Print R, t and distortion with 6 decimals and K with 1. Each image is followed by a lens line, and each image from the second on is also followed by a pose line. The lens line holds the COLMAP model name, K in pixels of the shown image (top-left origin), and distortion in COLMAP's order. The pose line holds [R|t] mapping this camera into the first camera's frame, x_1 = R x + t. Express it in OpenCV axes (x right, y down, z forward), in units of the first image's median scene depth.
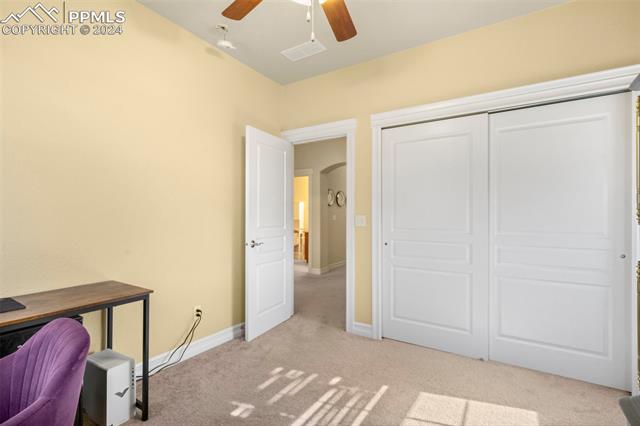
lens RADIAL K [[298.8, 0, 321.5], [0, 298.8, 211.7], [0, 0, 1]] dist [0.002138, 0.000315]
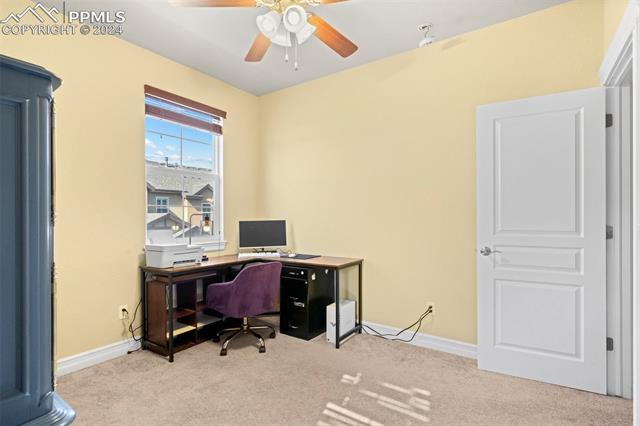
lens RADIAL K [[316.2, 0, 320.9], [0, 316.2, 217.9], [0, 0, 1]] dist [0.000480, -0.000098]
pose [[-0.037210, -0.002323, -0.999305, 0.872680], [0.011622, 0.999929, -0.002757, 0.022963], [0.999240, -0.011716, -0.037180, 0.821794]]
